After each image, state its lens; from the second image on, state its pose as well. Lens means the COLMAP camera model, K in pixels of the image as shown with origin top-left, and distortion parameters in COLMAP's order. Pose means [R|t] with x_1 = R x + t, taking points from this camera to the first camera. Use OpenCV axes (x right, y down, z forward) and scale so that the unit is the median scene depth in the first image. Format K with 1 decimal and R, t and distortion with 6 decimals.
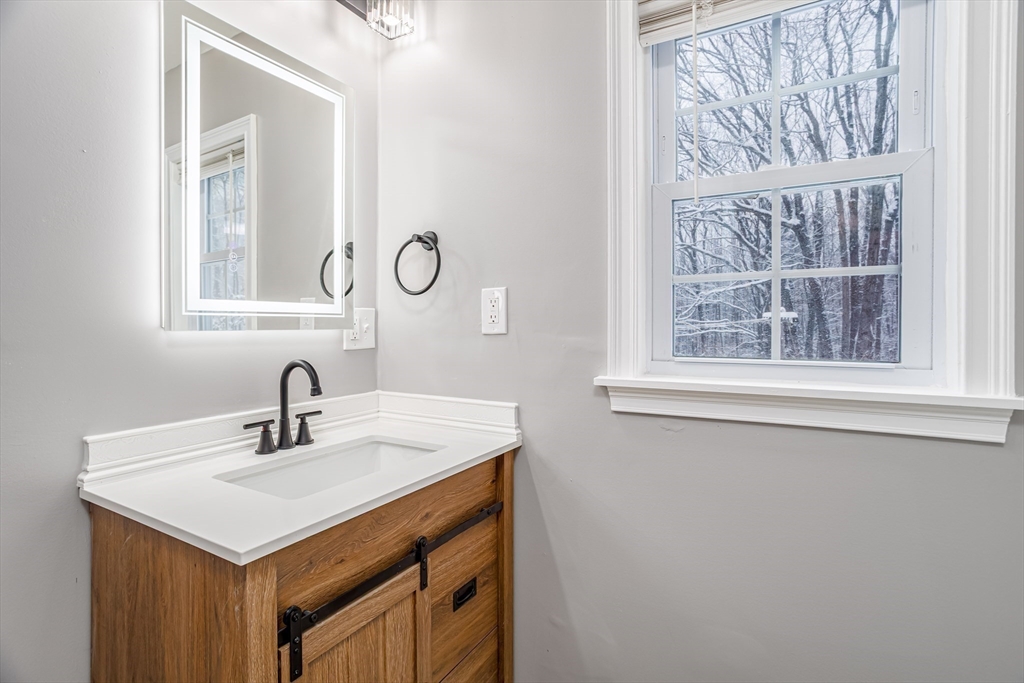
lens RADIAL K [[501.2, 0, 514.5], [0, 501.2, 334.7], [0, 0, 1]] dist [-0.066254, 0.040659]
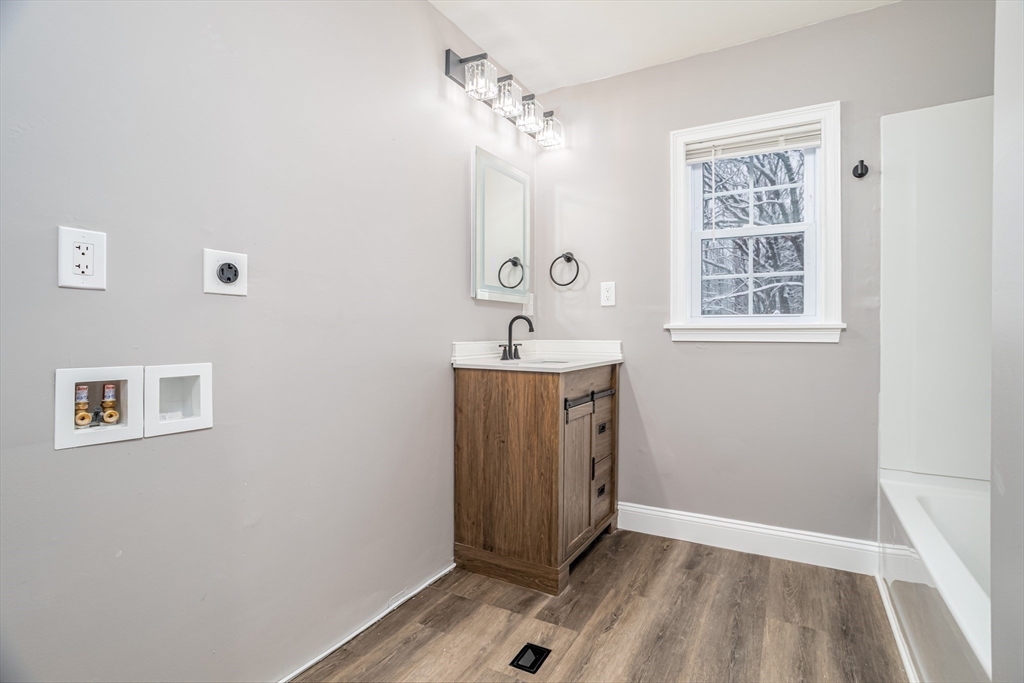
lens RADIAL K [[501.2, 0, 514.5], [0, 501.2, 334.7], [0, 0, 1]] dist [-0.066254, 0.040659]
pose [[0.999970, 0.007075, -0.003124, -0.444766], [-0.007120, 0.999868, -0.014618, 0.158786], [0.003020, 0.014640, 0.999888, -1.053183]]
